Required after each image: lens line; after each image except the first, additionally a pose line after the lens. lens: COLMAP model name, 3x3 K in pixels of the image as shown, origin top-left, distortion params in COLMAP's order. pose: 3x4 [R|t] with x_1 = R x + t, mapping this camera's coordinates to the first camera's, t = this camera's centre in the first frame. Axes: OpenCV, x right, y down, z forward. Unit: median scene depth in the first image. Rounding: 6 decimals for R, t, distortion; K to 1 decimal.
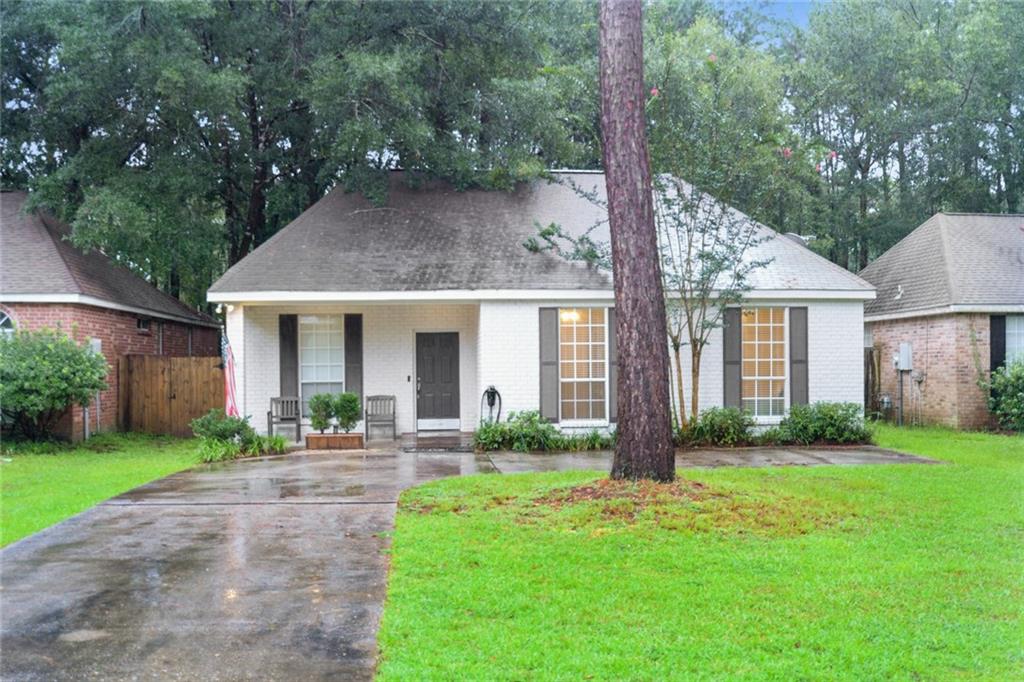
lens RADIAL K [[1033.2, 0, 512.0], [0, 1033.2, 341.0], [0, 0, 1]] dist [-0.001948, -0.008662]
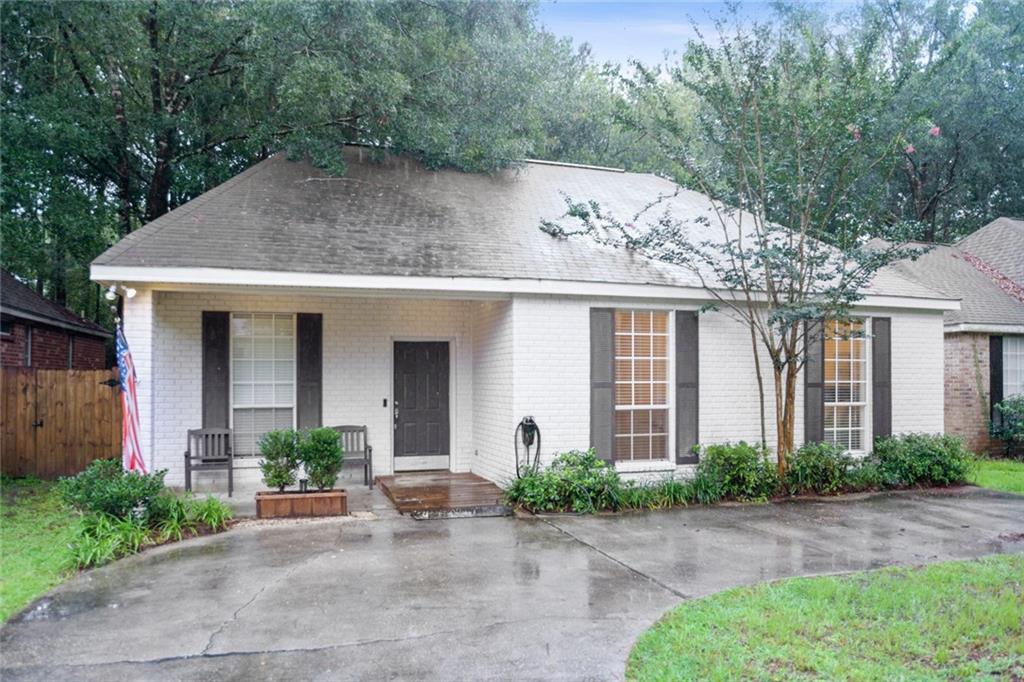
lens RADIAL K [[748.0, 0, 511.5], [0, 748.0, 358.8], [0, 0, 1]] dist [-0.034005, 0.005788]
pose [[0.974568, 0.014175, 0.223643, -0.137710], [-0.013768, 0.999900, -0.003376, 0.005650], [-0.223669, 0.000211, 0.974665, 0.476683]]
